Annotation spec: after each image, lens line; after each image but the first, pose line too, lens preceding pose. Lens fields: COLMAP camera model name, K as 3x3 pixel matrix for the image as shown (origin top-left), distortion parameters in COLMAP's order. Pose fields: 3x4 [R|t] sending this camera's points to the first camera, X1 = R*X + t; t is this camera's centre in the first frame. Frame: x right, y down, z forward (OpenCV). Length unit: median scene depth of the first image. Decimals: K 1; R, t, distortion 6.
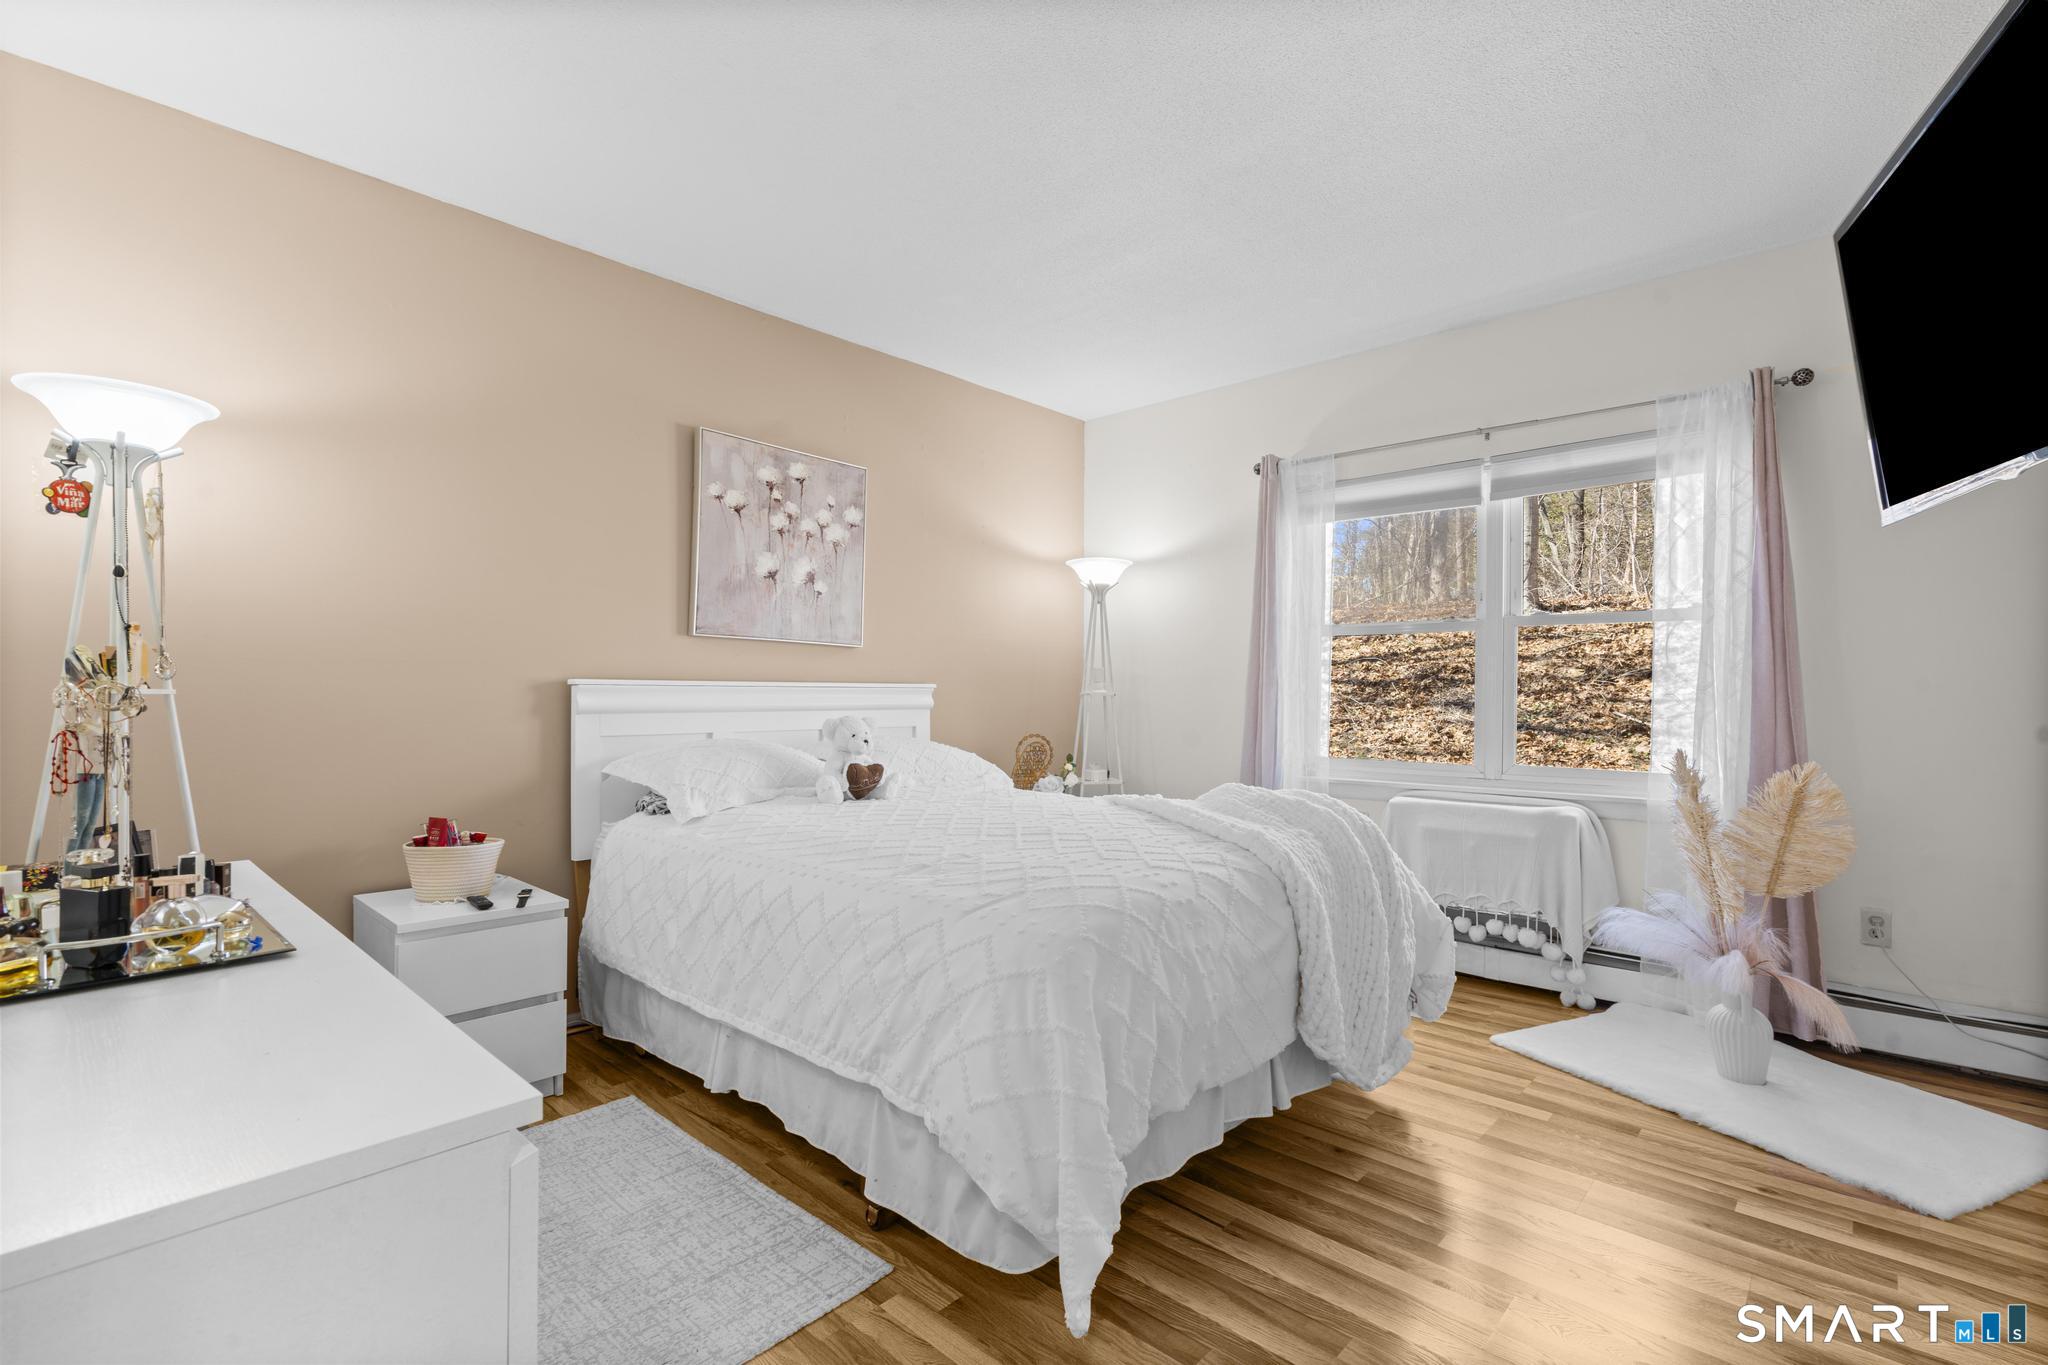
lens RADIAL K [[920.9, 0, 1023.1], [0, 920.9, 686.5], [0, 0, 1]] dist [-0.001749, 0.000419]
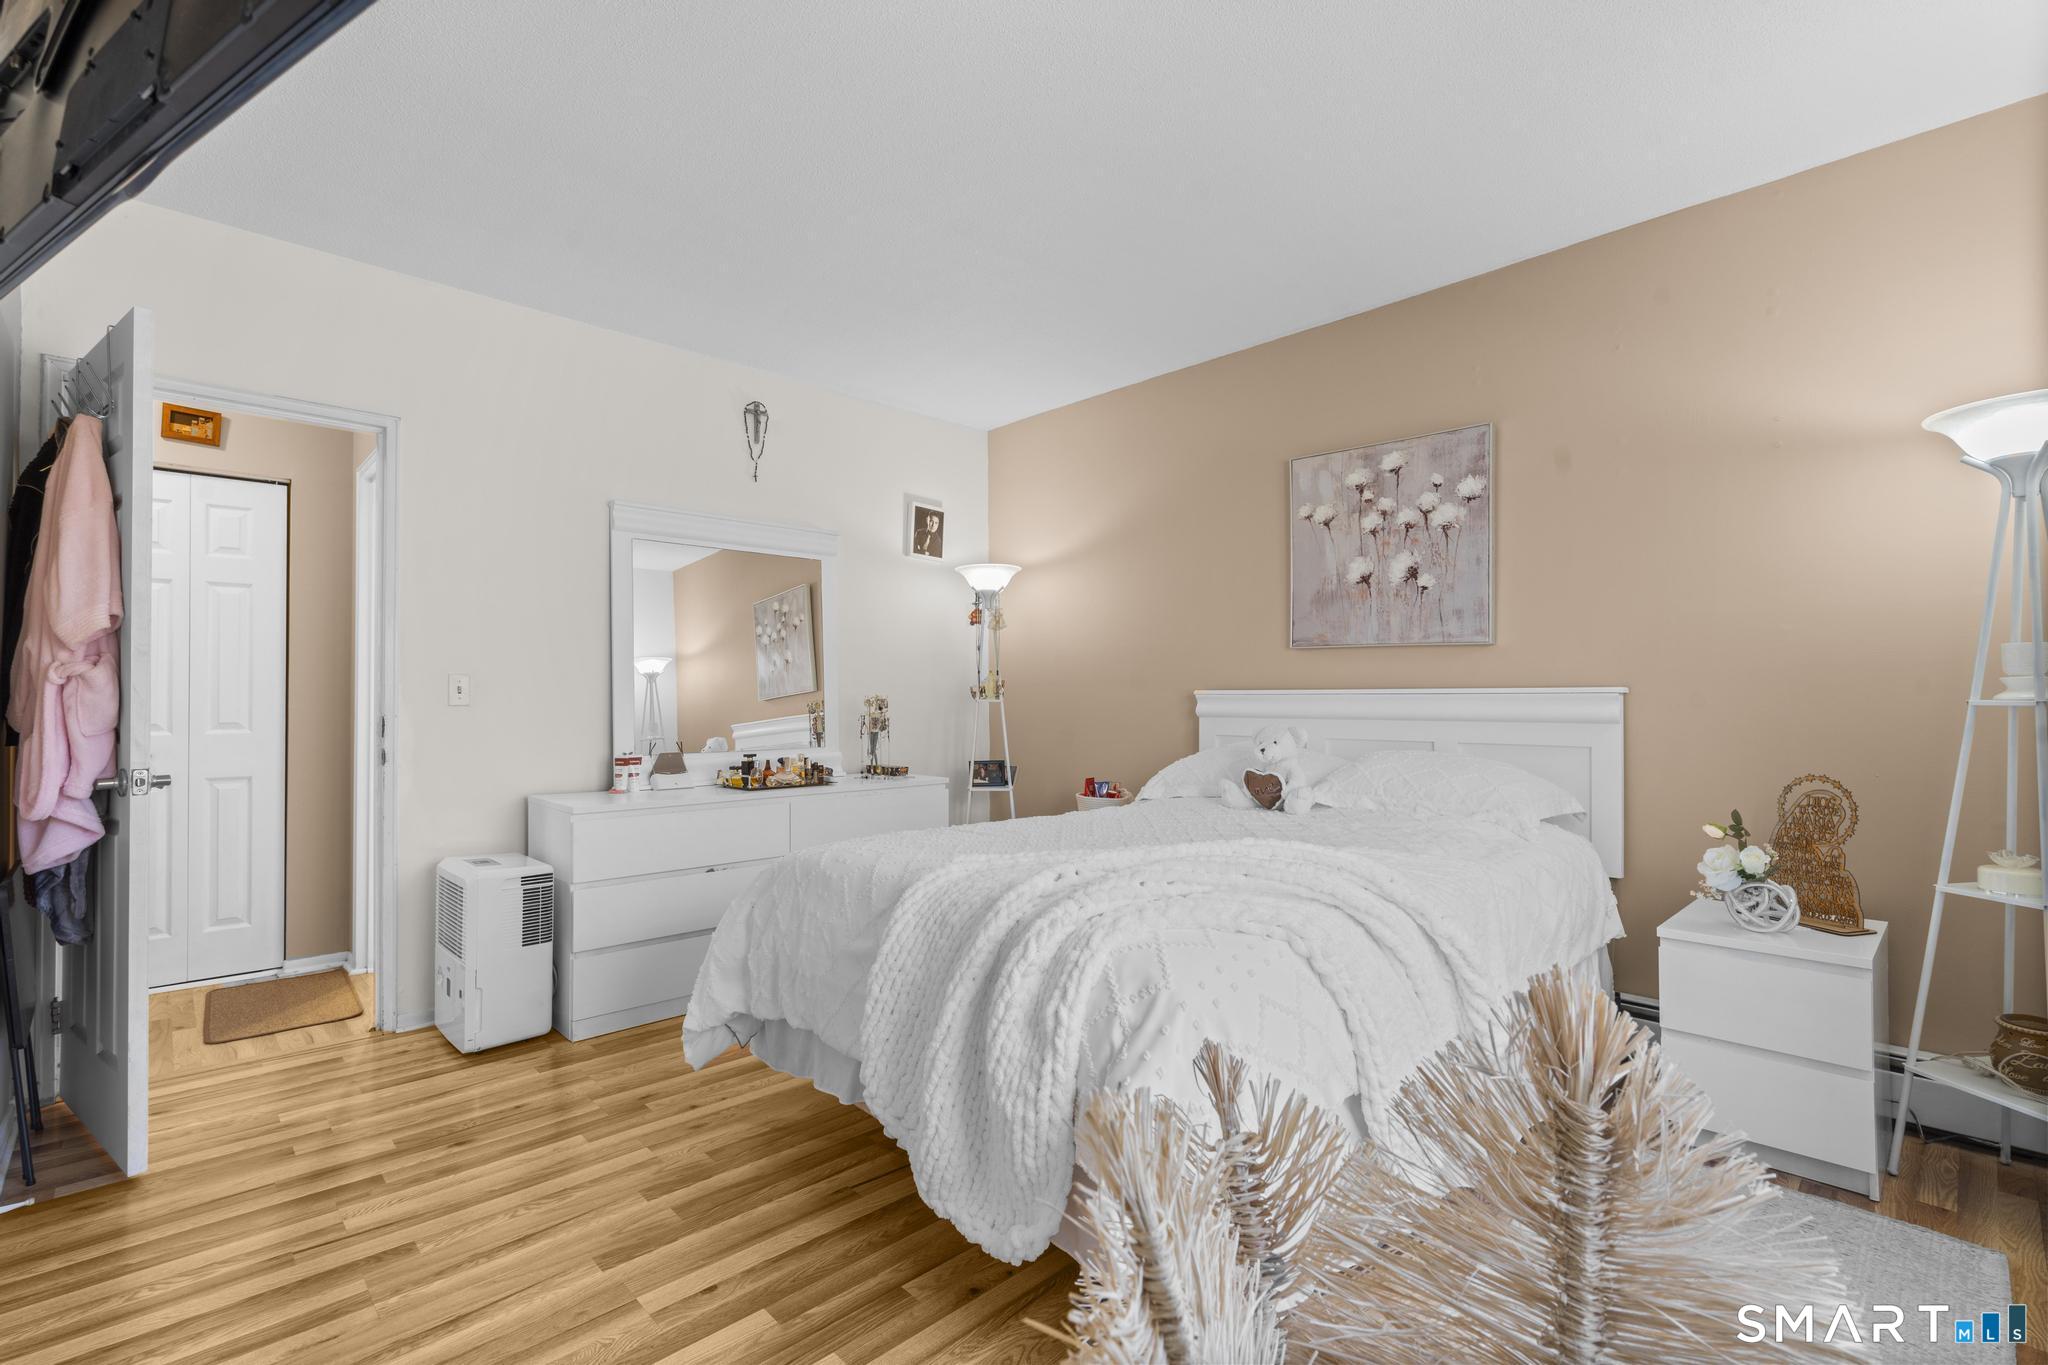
lens RADIAL K [[920.9, 0, 1023.1], [0, 920.9, 686.5], [0, 0, 1]] dist [-0.001749, 0.000419]
pose [[-0.056308, -0.018036, -0.998251, 0.715780], [0.006985, 0.999805, -0.018458, 0.007608], [0.998389, -0.008012, -0.056171, 0.695059]]
